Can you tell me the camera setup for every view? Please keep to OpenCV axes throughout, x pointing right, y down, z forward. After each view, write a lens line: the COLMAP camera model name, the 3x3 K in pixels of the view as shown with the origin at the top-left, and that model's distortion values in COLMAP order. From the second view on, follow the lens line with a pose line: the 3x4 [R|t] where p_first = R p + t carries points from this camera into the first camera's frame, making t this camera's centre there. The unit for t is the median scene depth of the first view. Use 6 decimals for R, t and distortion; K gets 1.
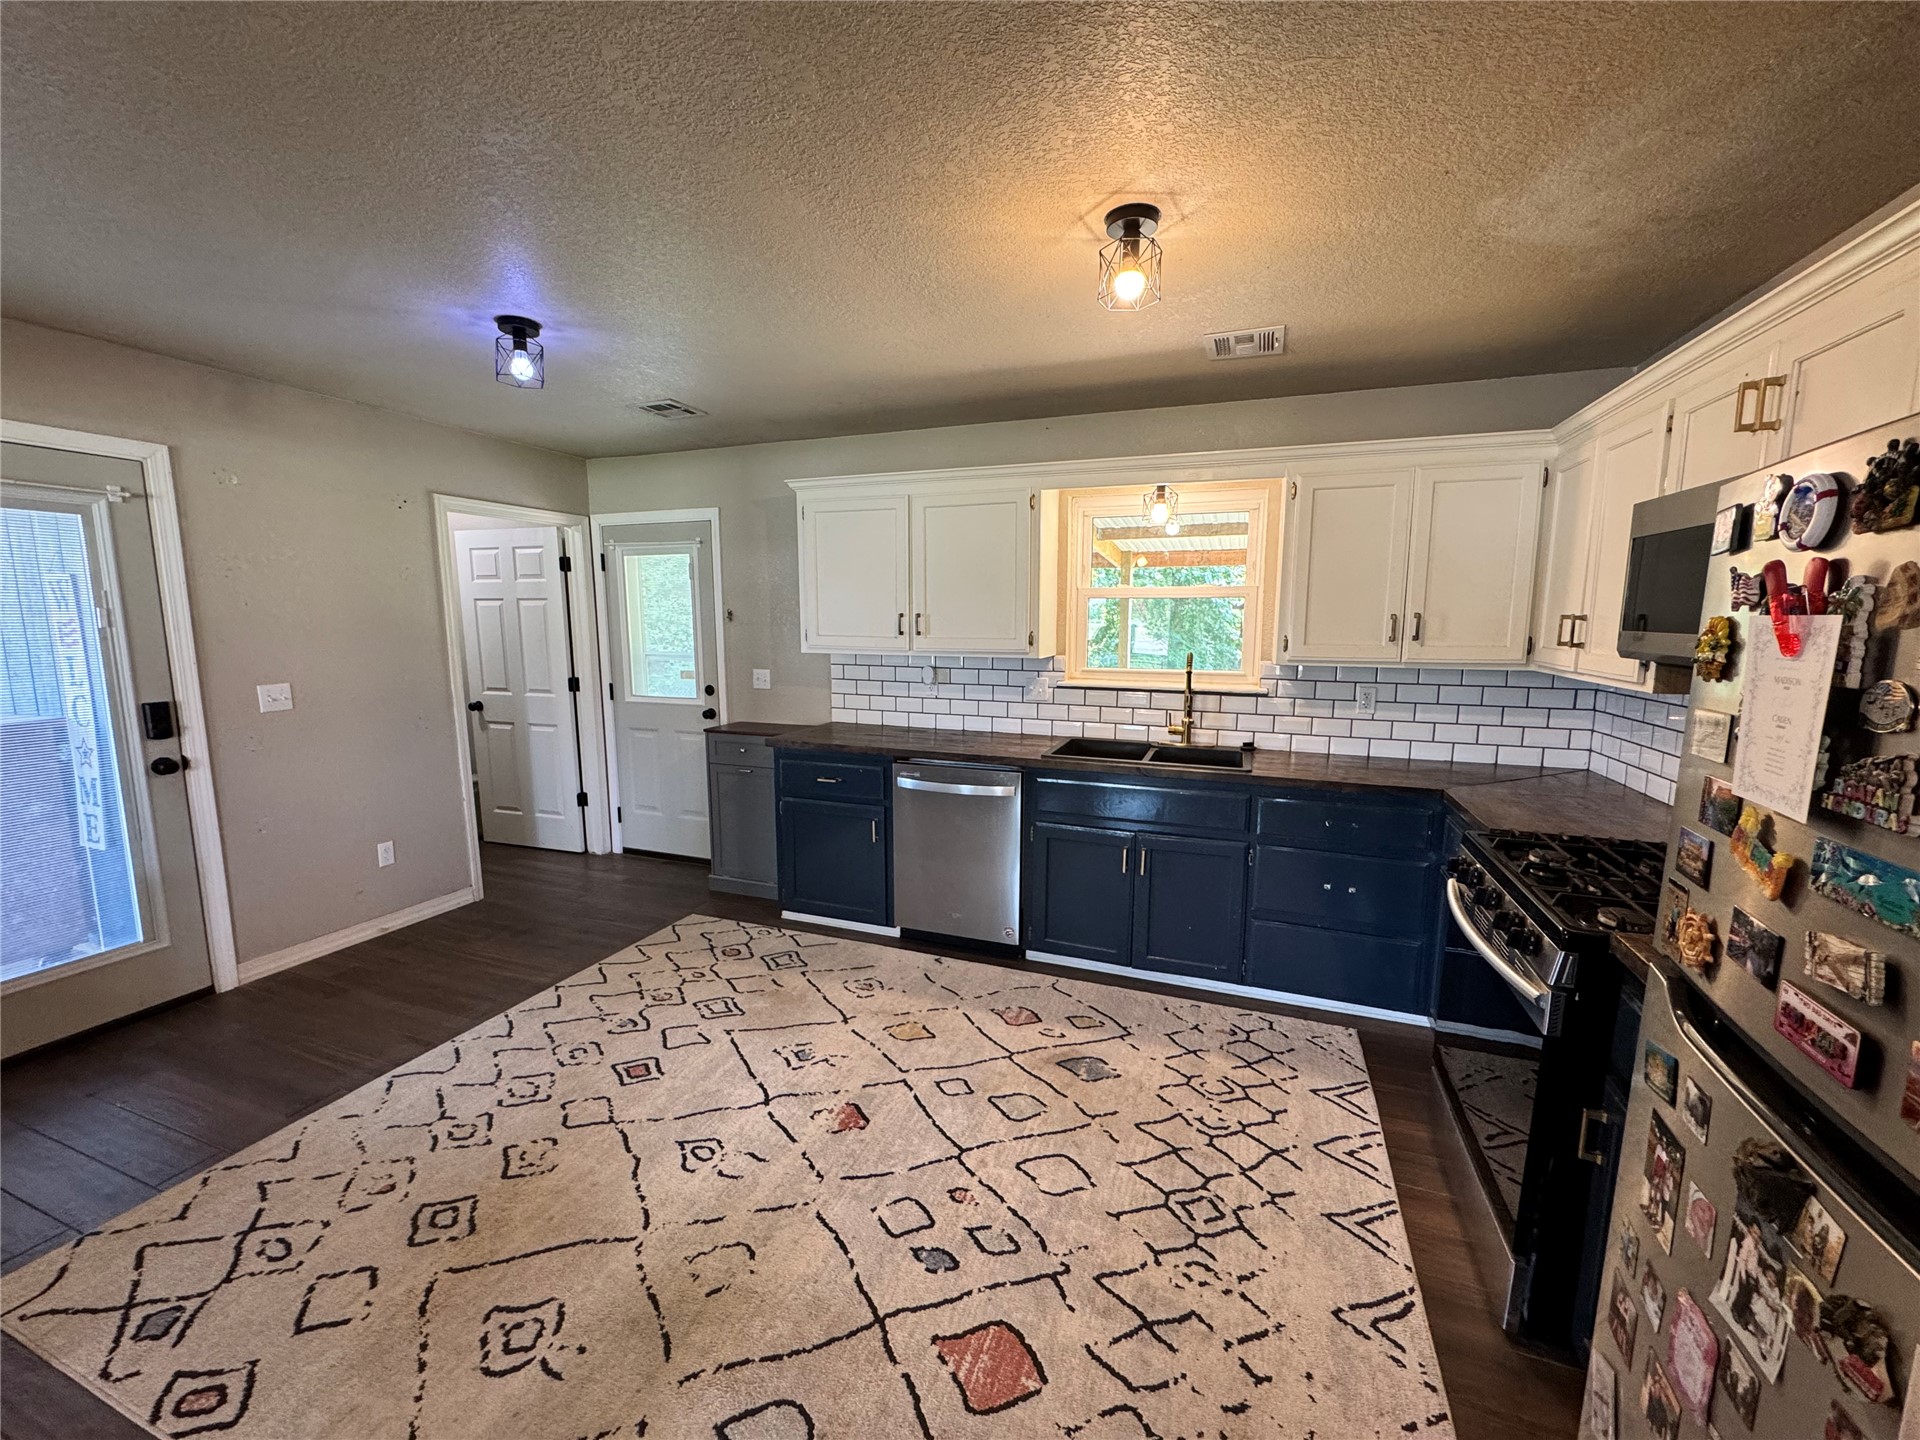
lens RADIAL K [[763.2, 0, 963.1], [0, 763.2, 721.0], [0, 0, 1]] dist [-0.003983, 0.001205]
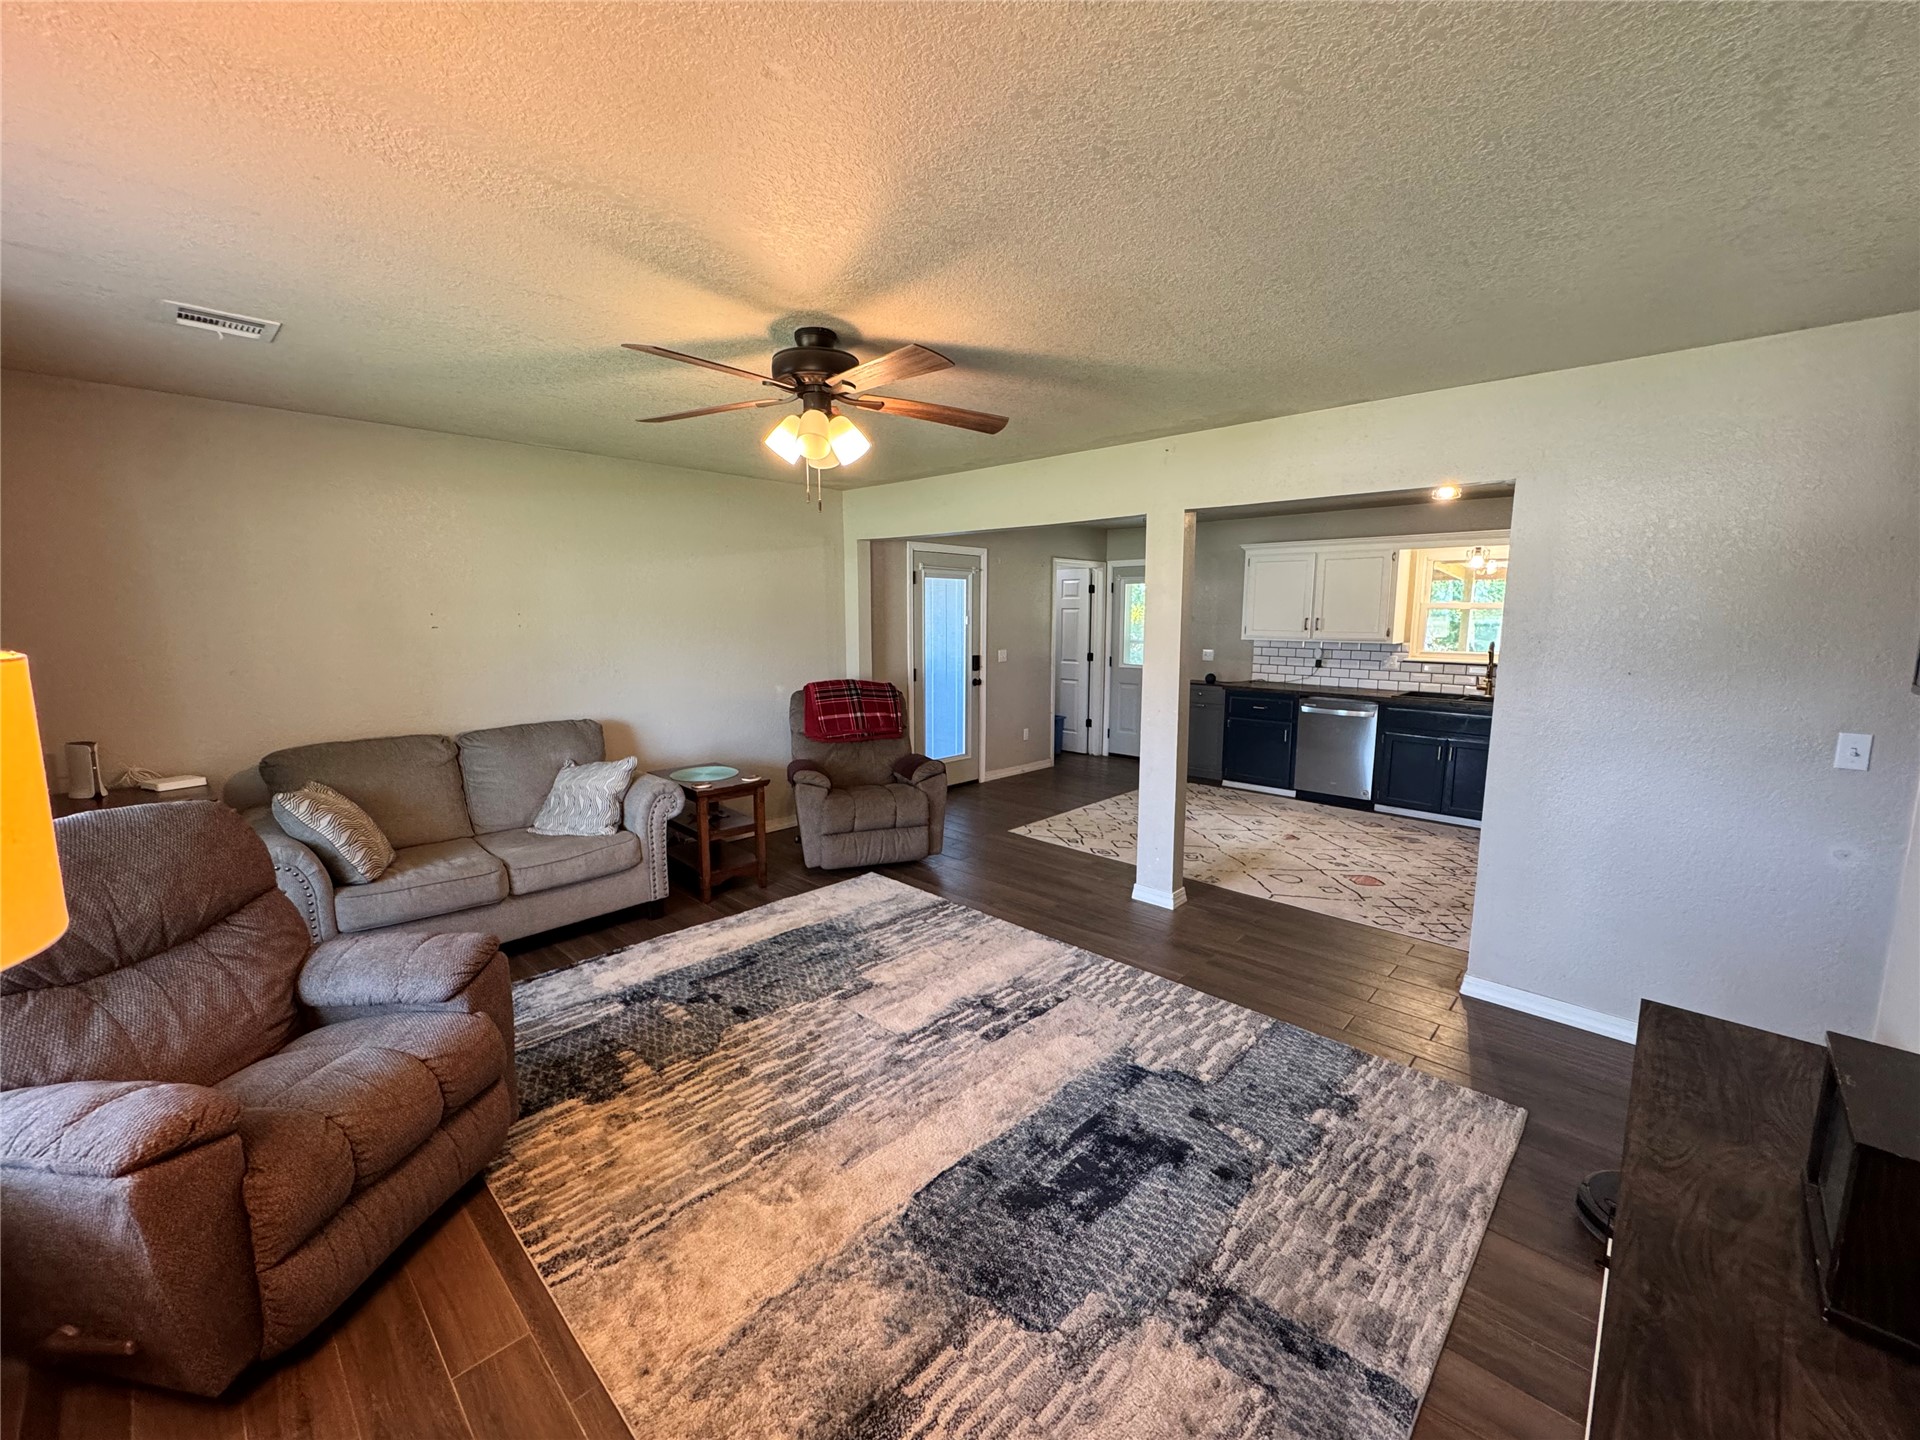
lens RADIAL K [[763.2, 0, 958.4], [0, 763.2, 723.8], [0, 0, 1]] dist [-0.003983, 0.001205]
pose [[0.919563, 0.054799, -0.389104, -0.155107], [-0.051708, 0.998492, 0.018420, 0.148568], [0.389526, 0.003182, 0.921010, -1.233715]]
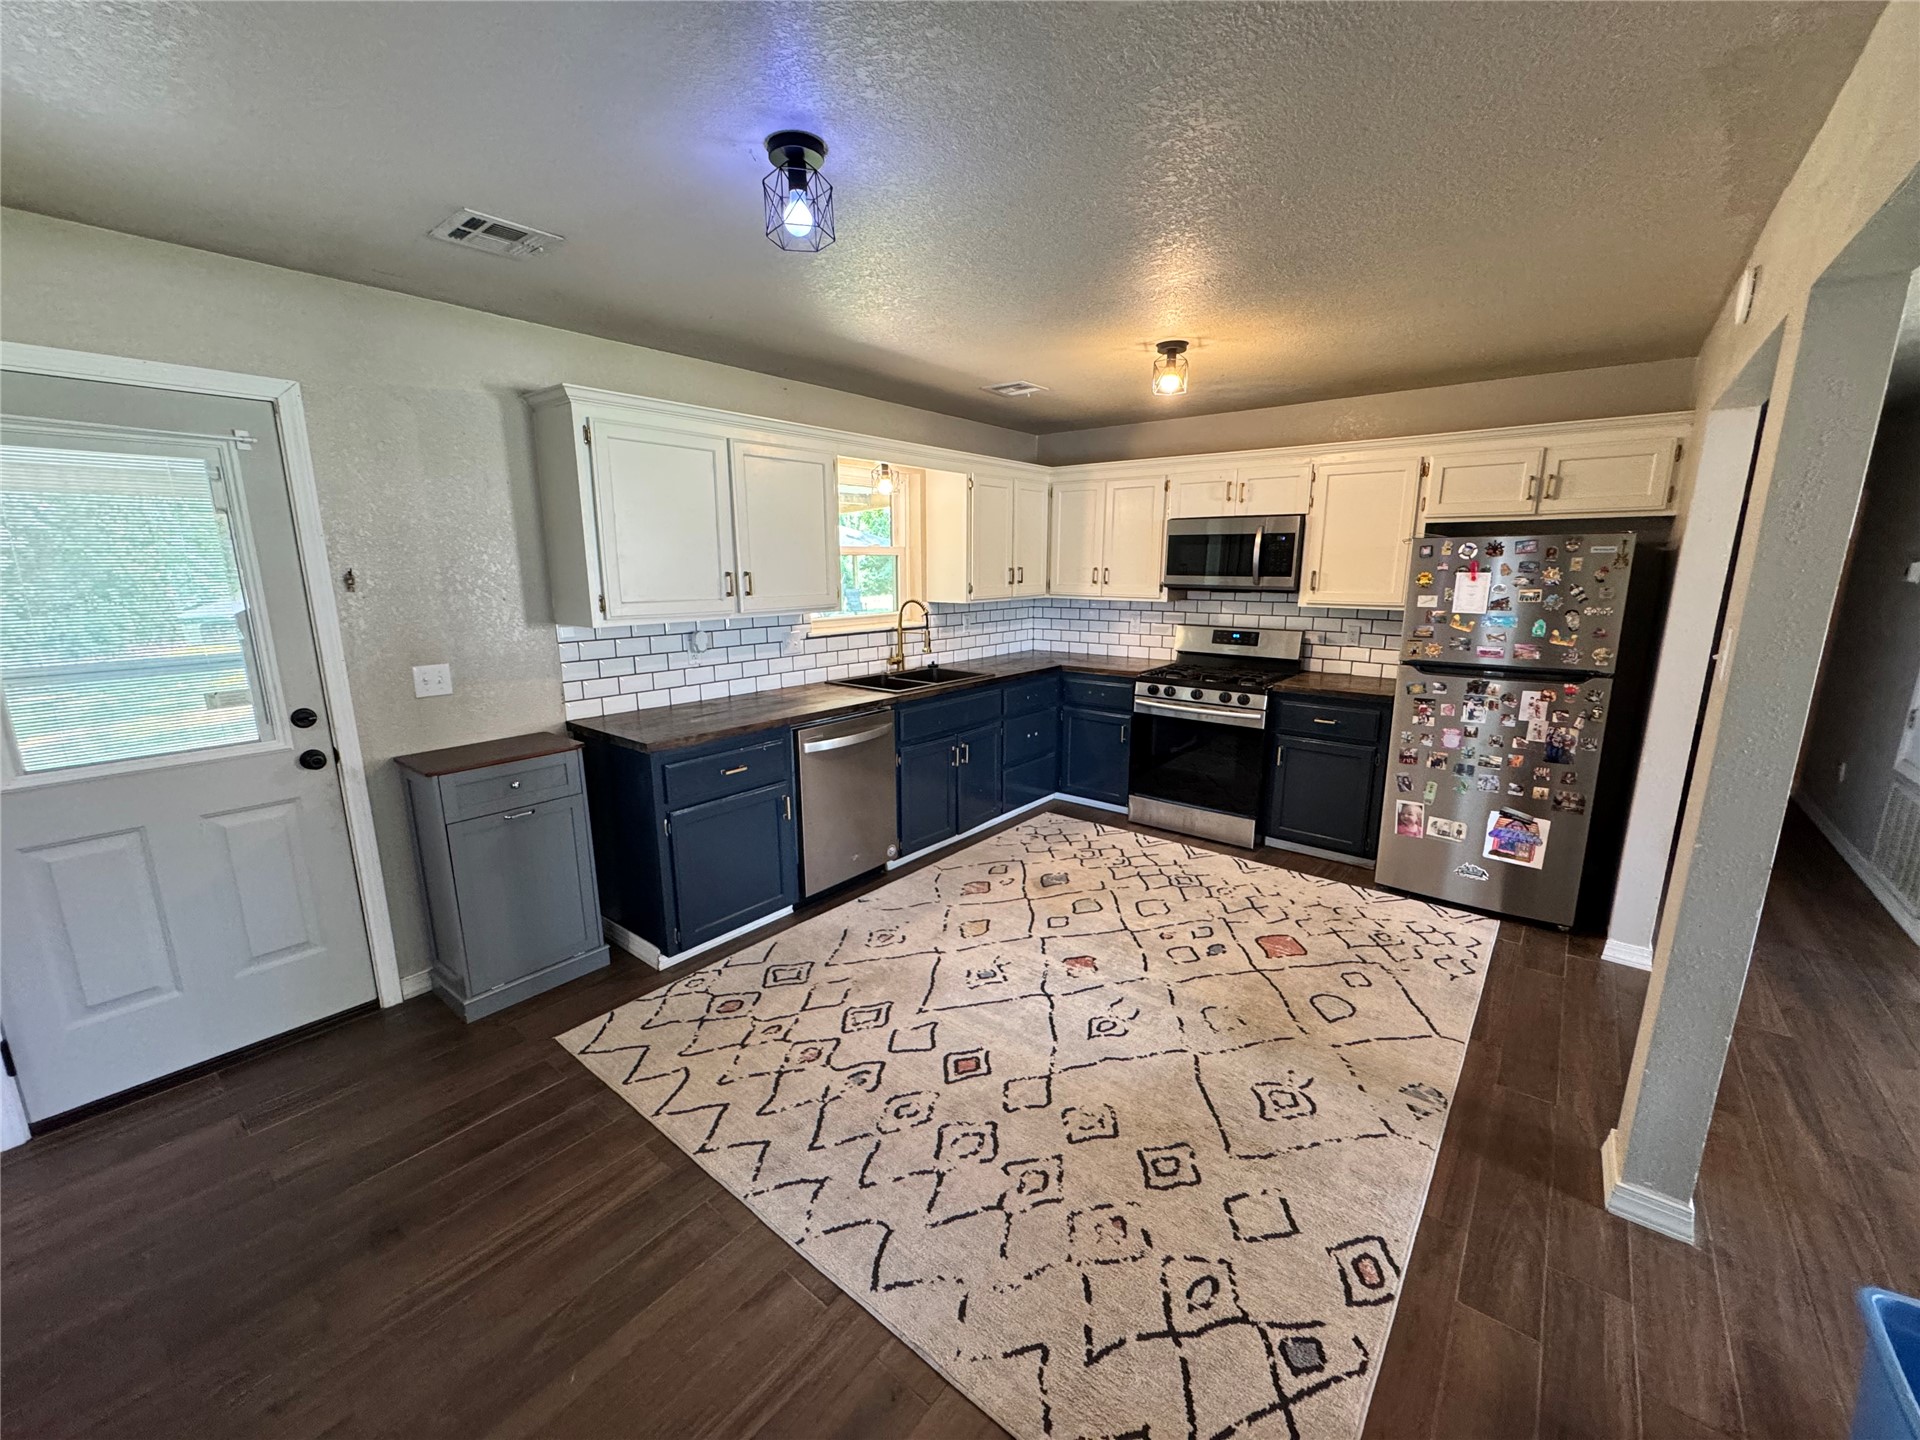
lens RADIAL K [[763.2, 0, 959.3], [0, 763.2, 720.6], [0, 0, 1]] dist [-0.003983, 0.001205]
pose [[0.315469, -0.198429, 0.927958, -1.083472], [0.131615, 0.977591, 0.164298, -0.103896], [-0.939764, 0.070302, 0.334516, 0.584361]]
